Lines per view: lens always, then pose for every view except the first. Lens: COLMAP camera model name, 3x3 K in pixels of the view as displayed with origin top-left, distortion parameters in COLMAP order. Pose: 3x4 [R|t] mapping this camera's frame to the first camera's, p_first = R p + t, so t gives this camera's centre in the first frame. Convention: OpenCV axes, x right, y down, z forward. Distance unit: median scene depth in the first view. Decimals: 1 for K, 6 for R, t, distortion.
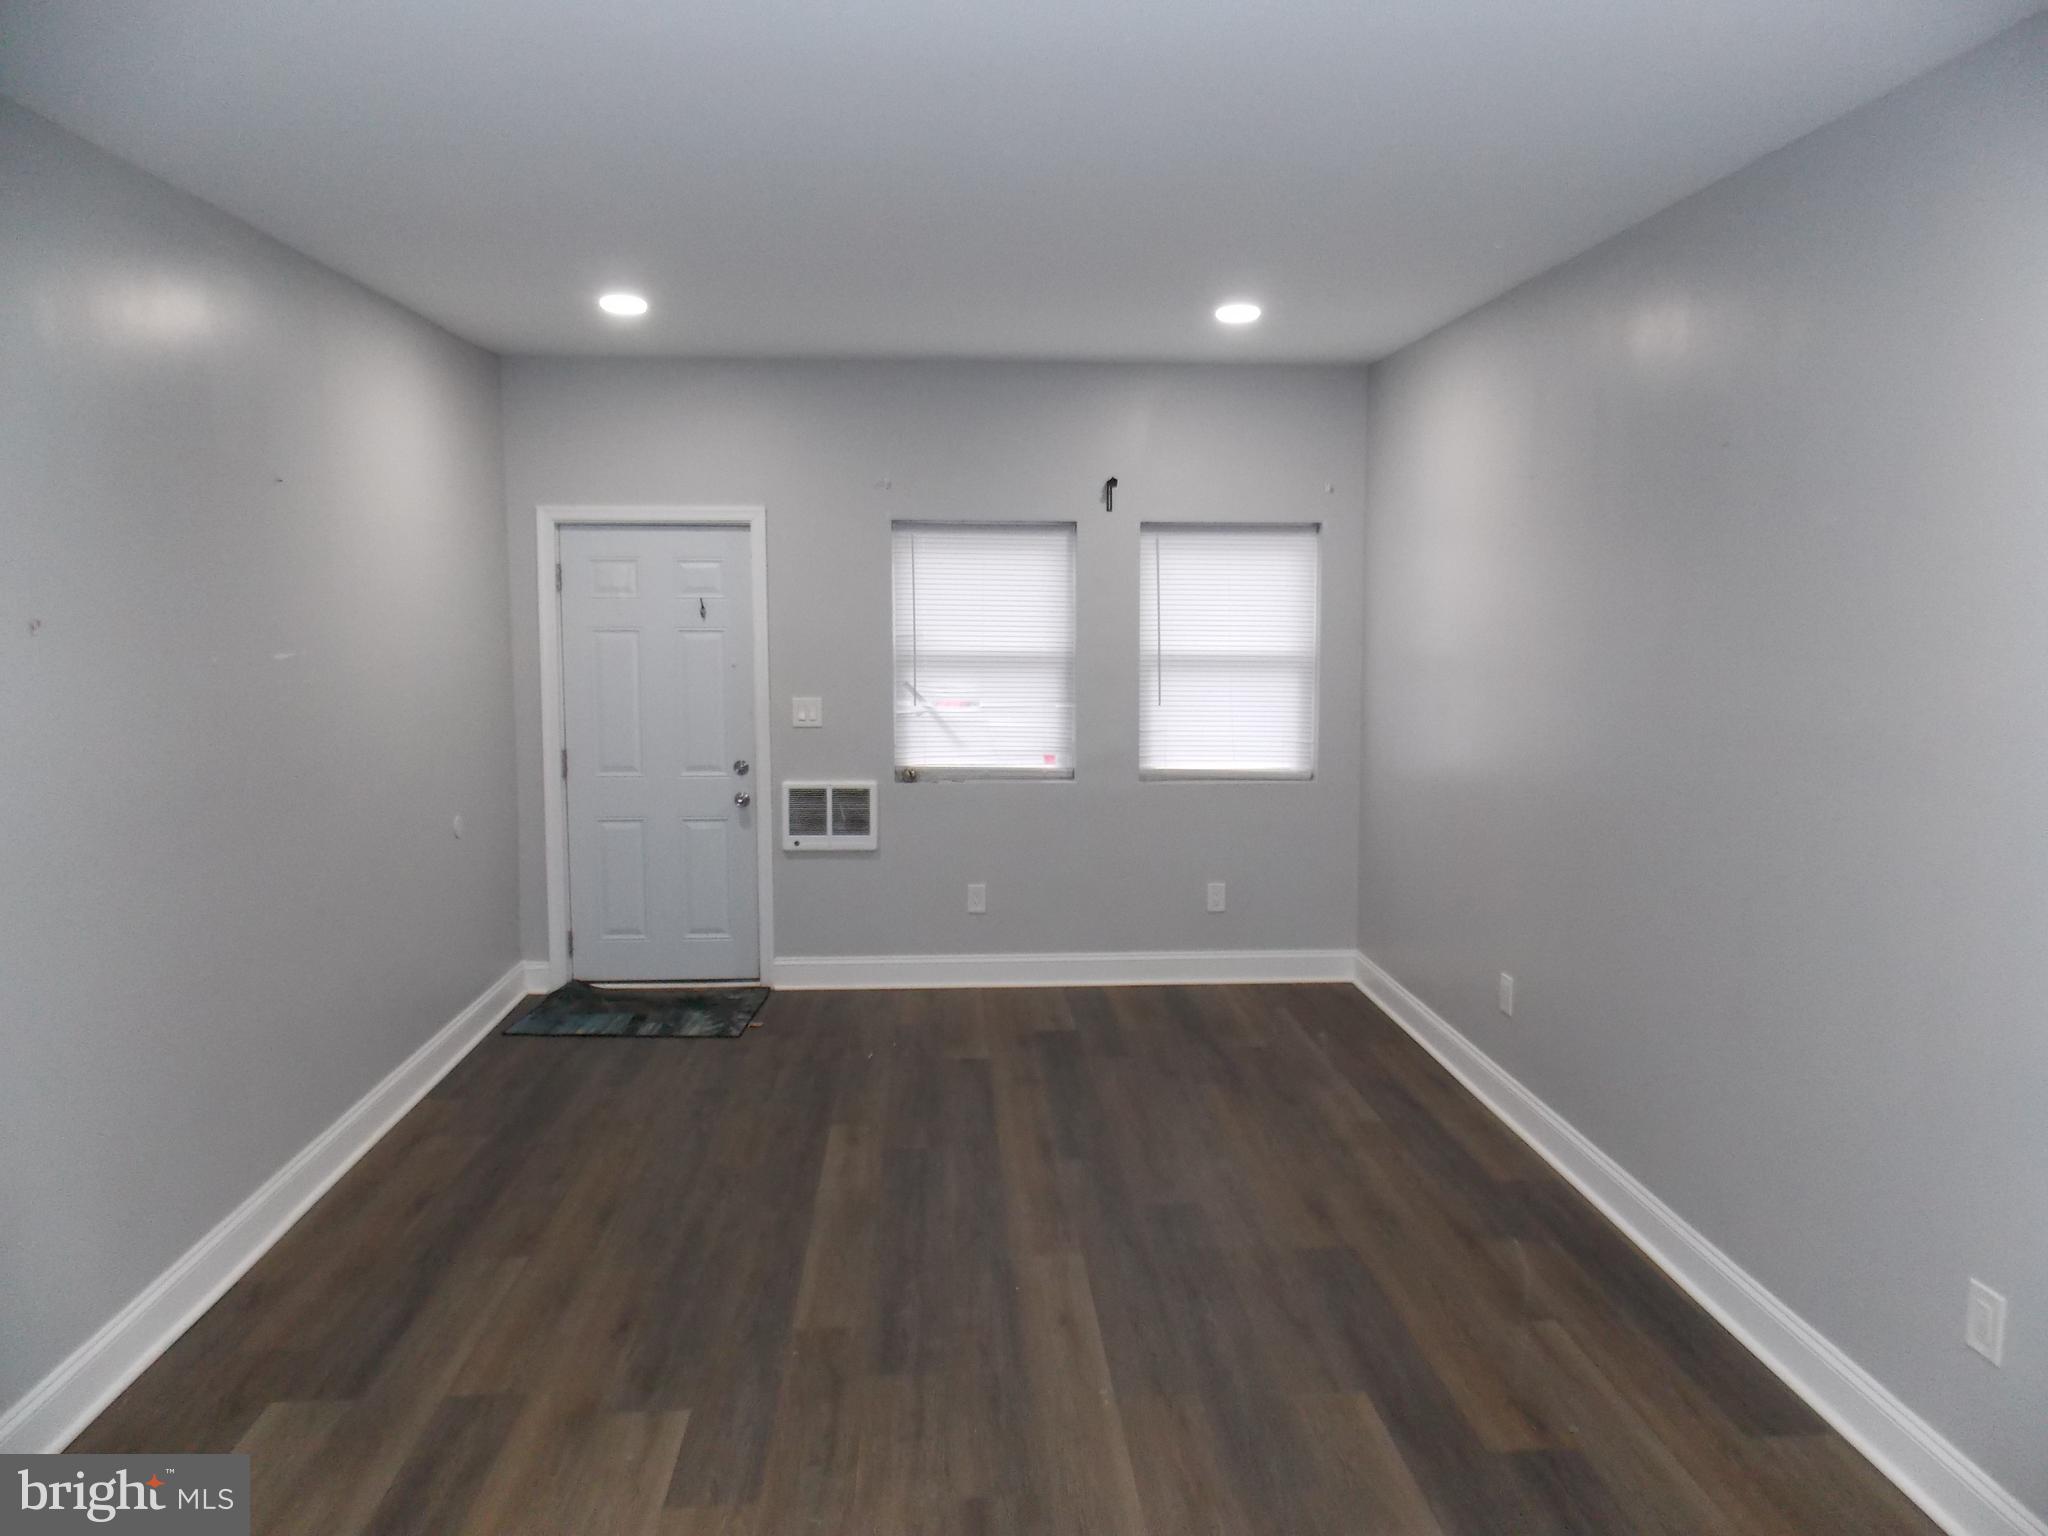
lens RADIAL K [[1351.2, 0, 1020.6], [0, 1351.2, 756.5], [0, 0, 1]] dist [0.001973, -0.001626]
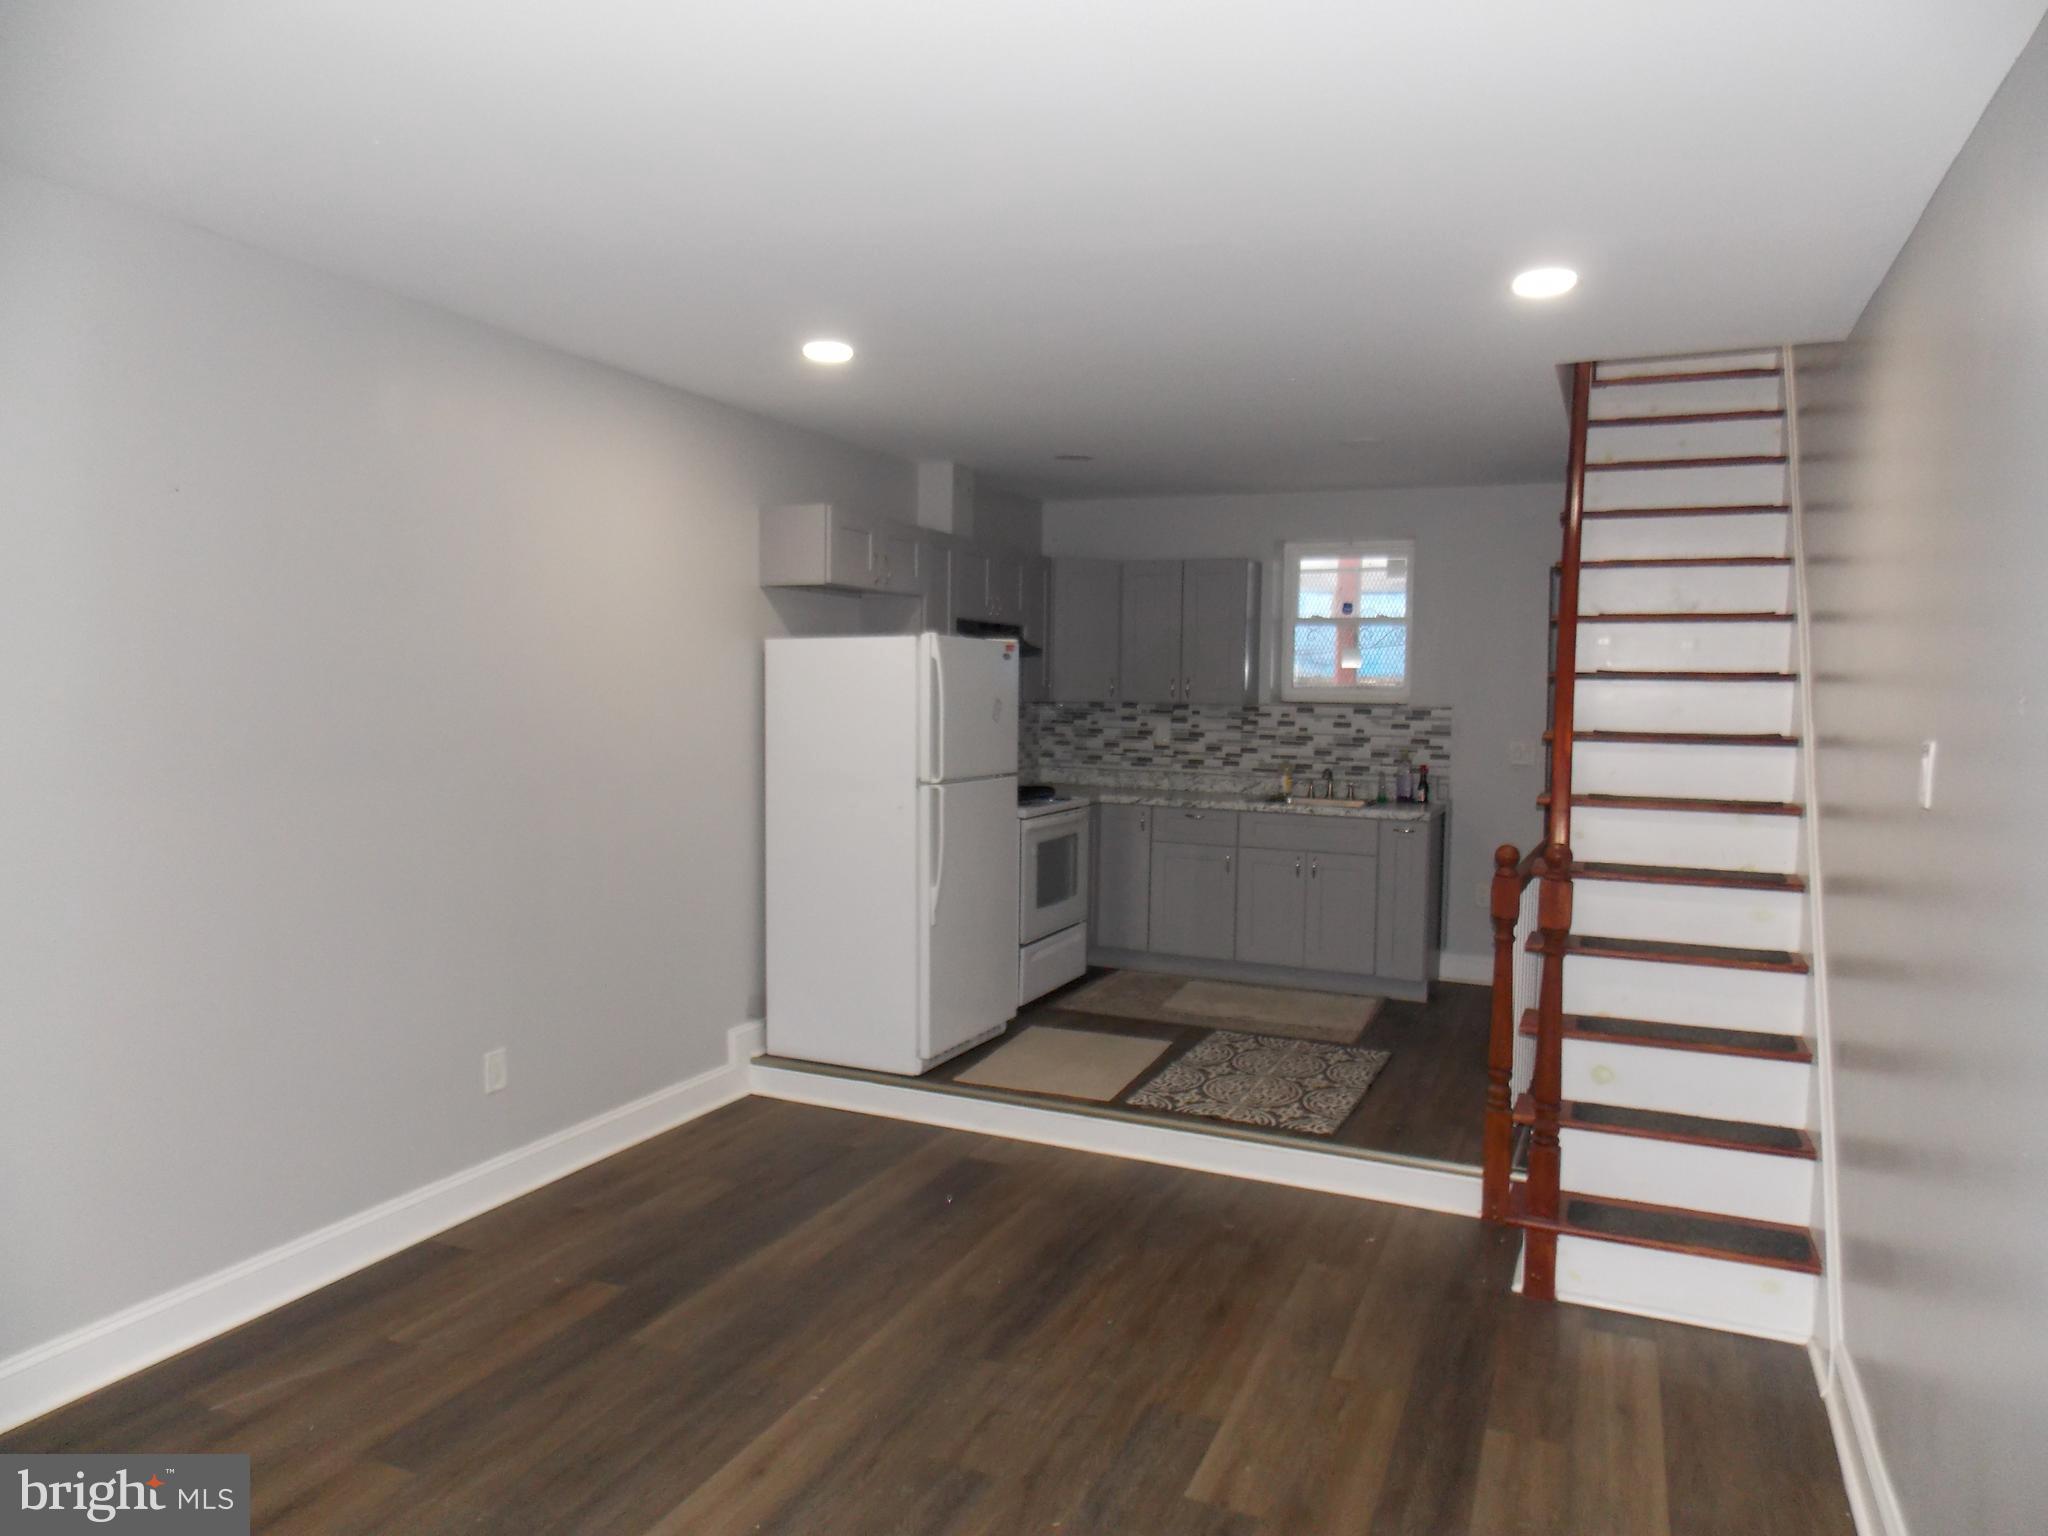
lens RADIAL K [[1351.2, 0, 1026.1], [0, 1351.2, 781.7], [0, 0, 1]] dist [0.001973, -0.001626]
pose [[-0.890404, -0.043363, 0.453100, -0.276224], [0.039266, 0.984423, 0.171376, -0.091396], [-0.453473, 0.170386, -0.874832, 0.895096]]
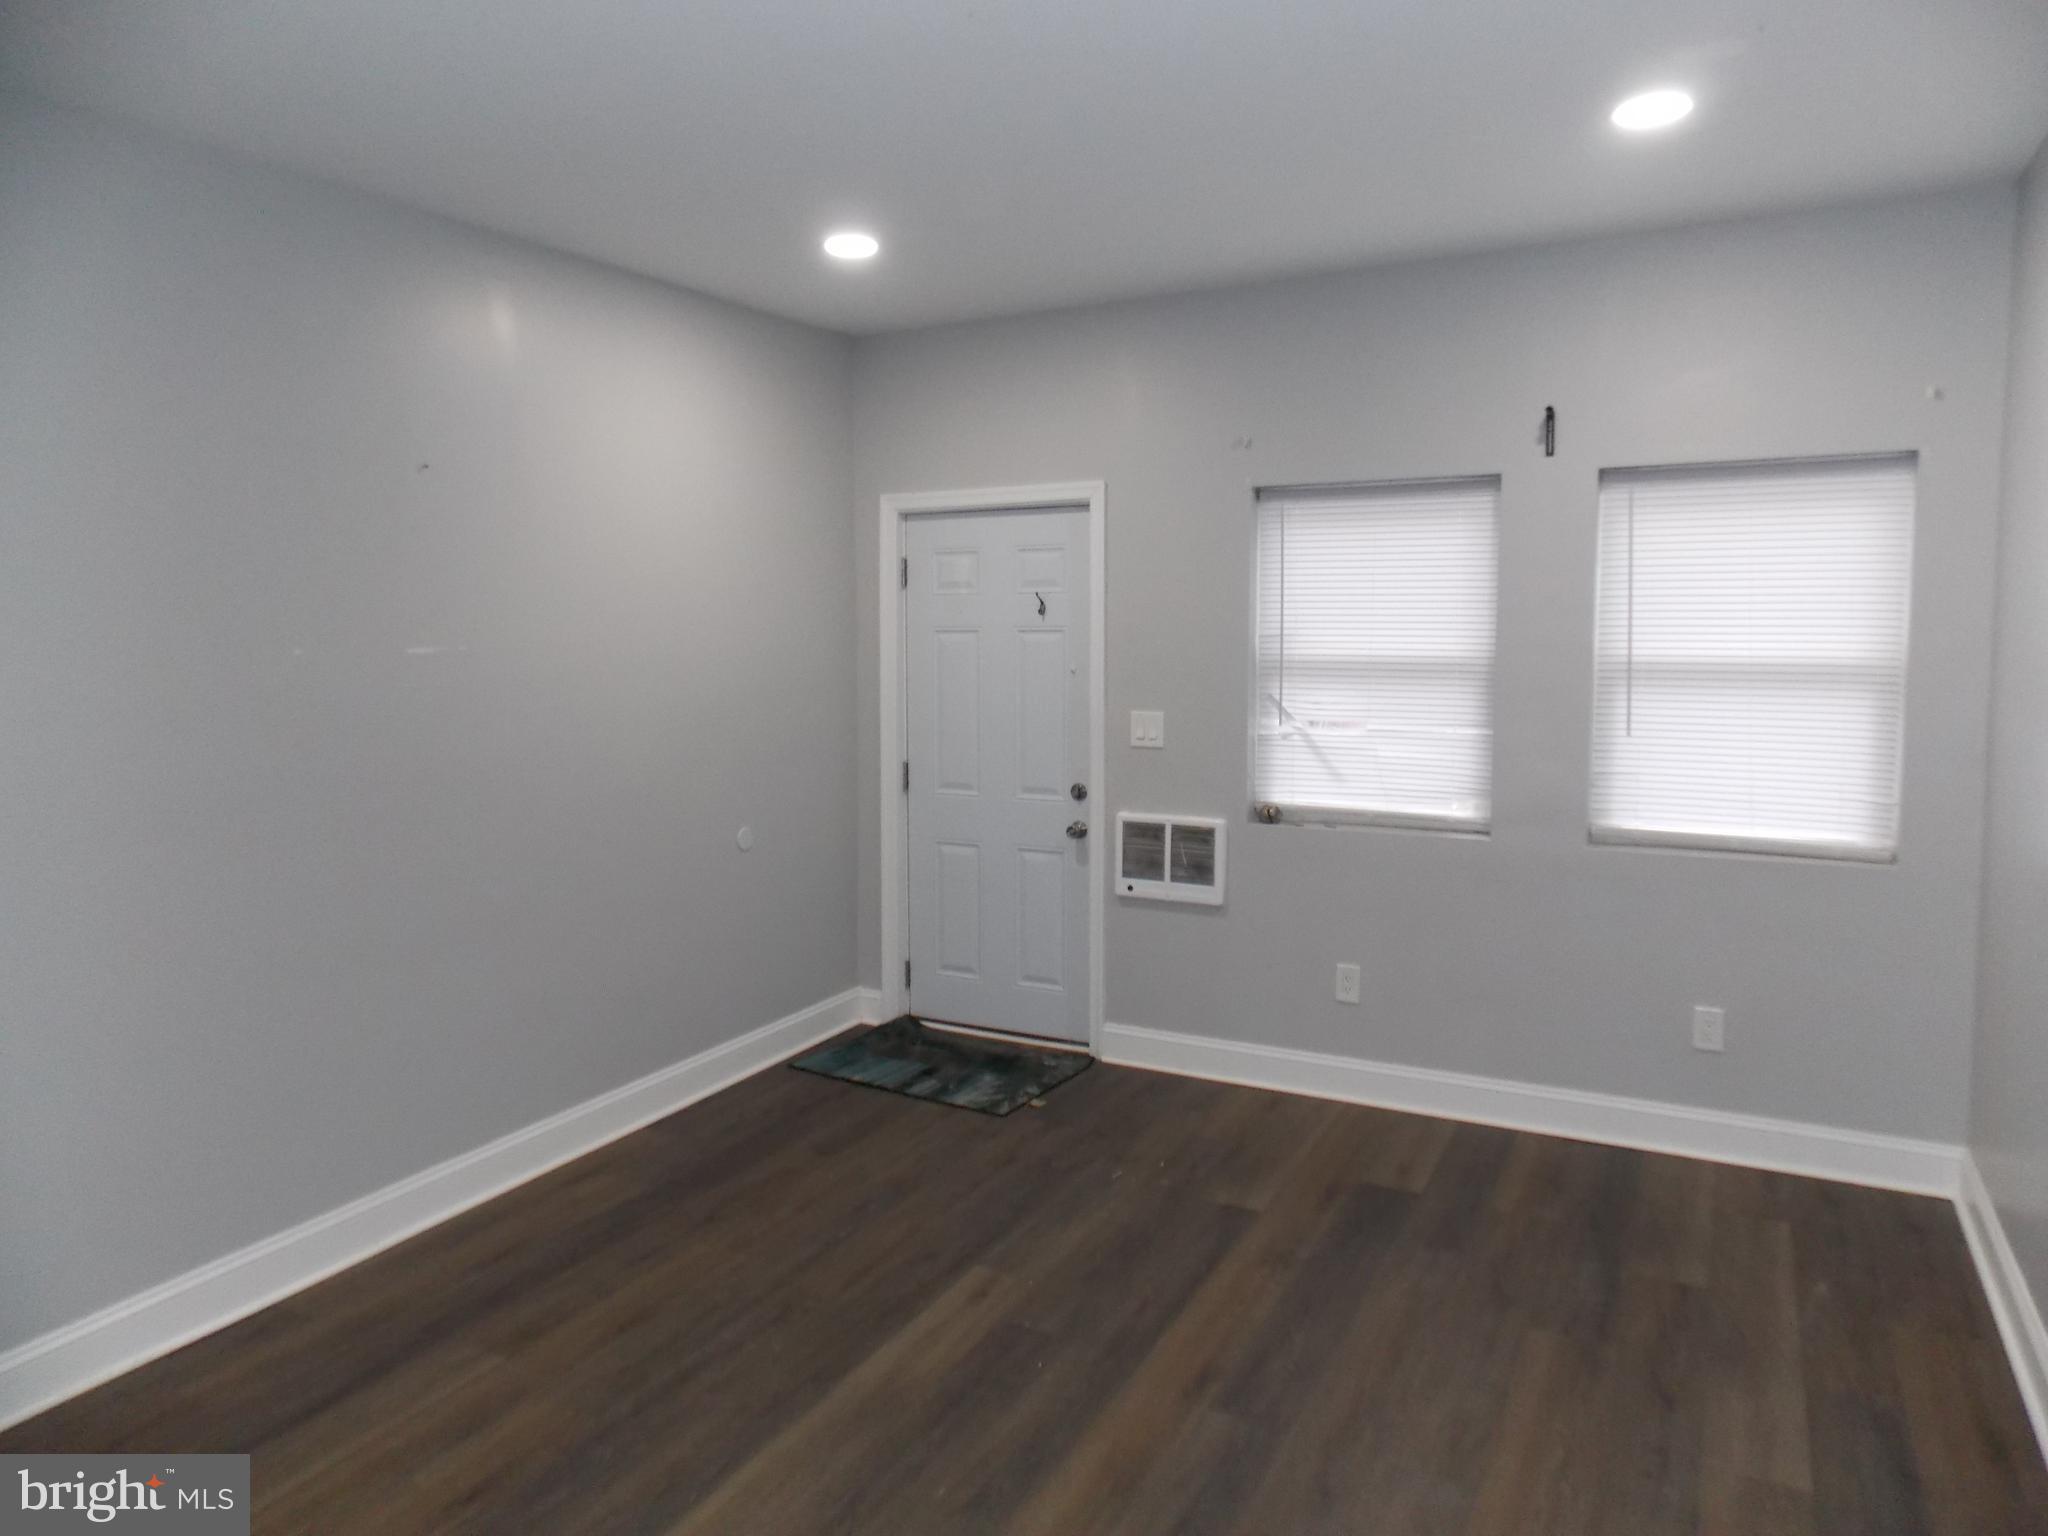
lens RADIAL K [[1351.2, 0, 1016.6], [0, 1351.2, 755.5], [0, 0, 1]] dist [0.001973, -0.001626]
pose [[0.851373, 0.042141, -0.522866, 0.205483], [-0.048246, 0.998834, 0.001944, -0.014935], [0.522338, 0.023571, 0.852413, 0.266836]]
